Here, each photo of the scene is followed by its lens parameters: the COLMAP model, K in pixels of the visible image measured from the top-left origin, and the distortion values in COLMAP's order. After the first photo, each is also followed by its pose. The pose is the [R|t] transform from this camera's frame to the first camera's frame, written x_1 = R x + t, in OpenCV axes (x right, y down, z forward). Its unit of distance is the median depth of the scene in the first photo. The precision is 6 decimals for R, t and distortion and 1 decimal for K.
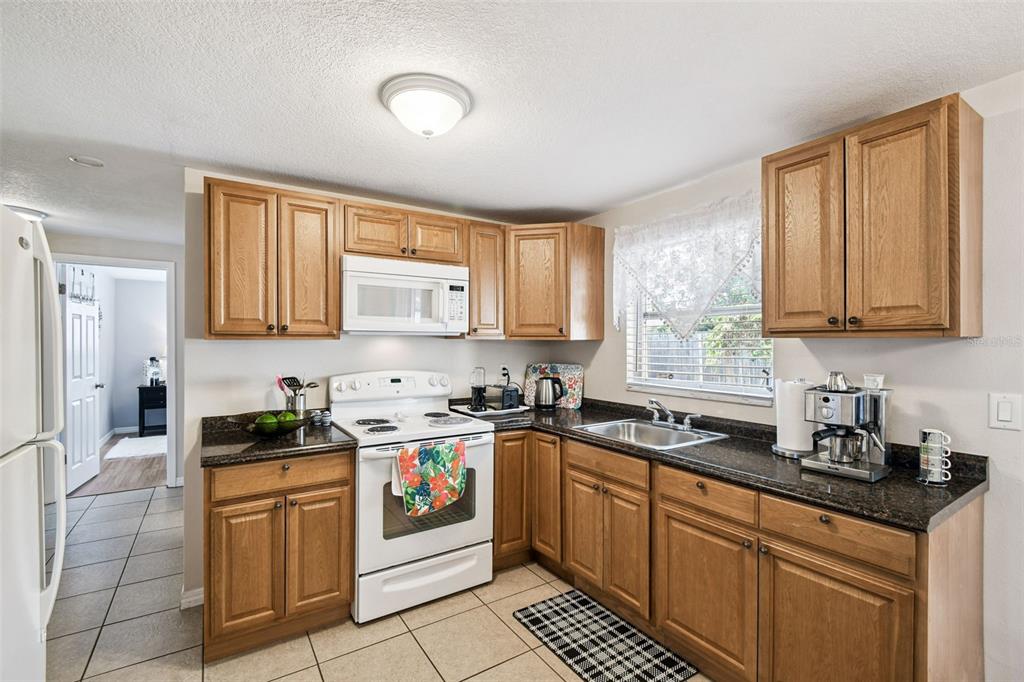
lens RADIAL K [[456.3, 0, 504.3], [0, 456.3, 341.5], [0, 0, 1]] dist [0.002526, -0.006673]
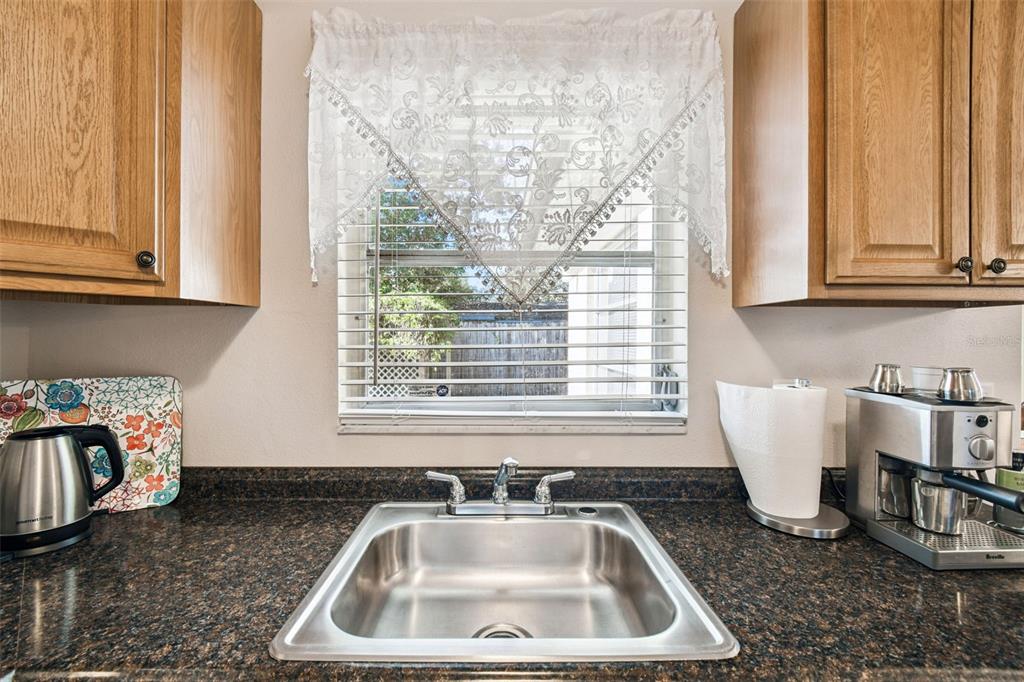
lens RADIAL K [[456.3, 0, 509.6], [0, 456.3, 340.7], [0, 0, 1]] dist [0.002526, -0.006673]
pose [[0.534915, -0.006744, 0.844879, 0.011750], [-0.003594, 0.999941, 0.010257, 0.026574], [-0.844898, -0.008523, 0.534859, 0.846239]]
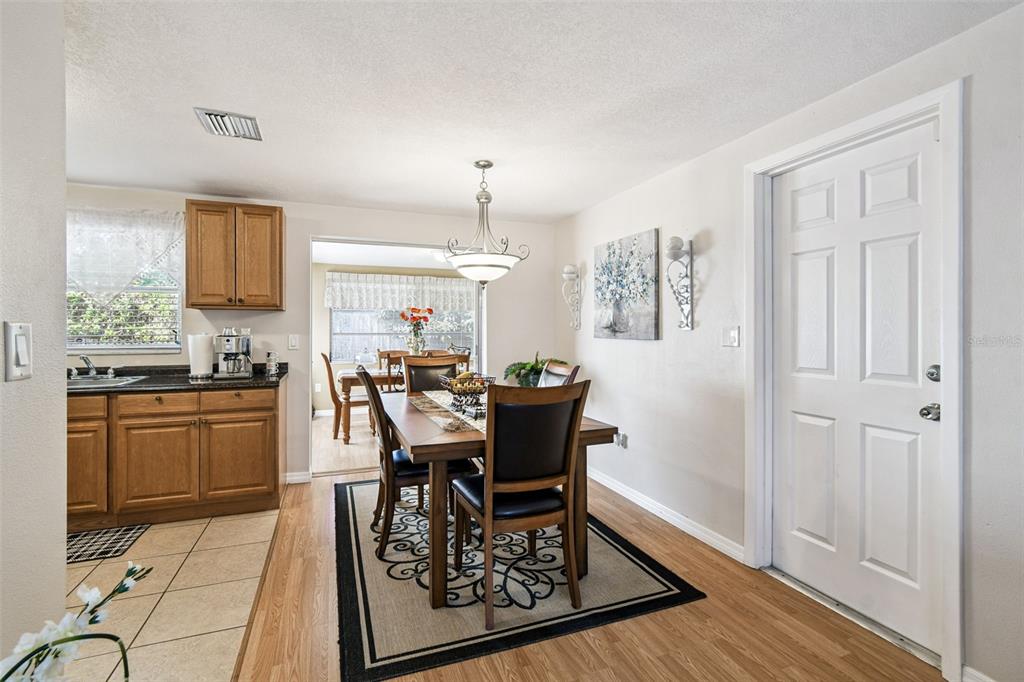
lens RADIAL K [[456.3, 0, 503.3], [0, 456.3, 329.0], [0, 0, 1]] dist [0.002526, -0.006673]
pose [[0.213446, 0.001041, 0.976954, -0.671483], [-0.000496, 0.999999, -0.000957, 0.057569], [-0.976955, -0.000280, 0.213446, -0.395867]]
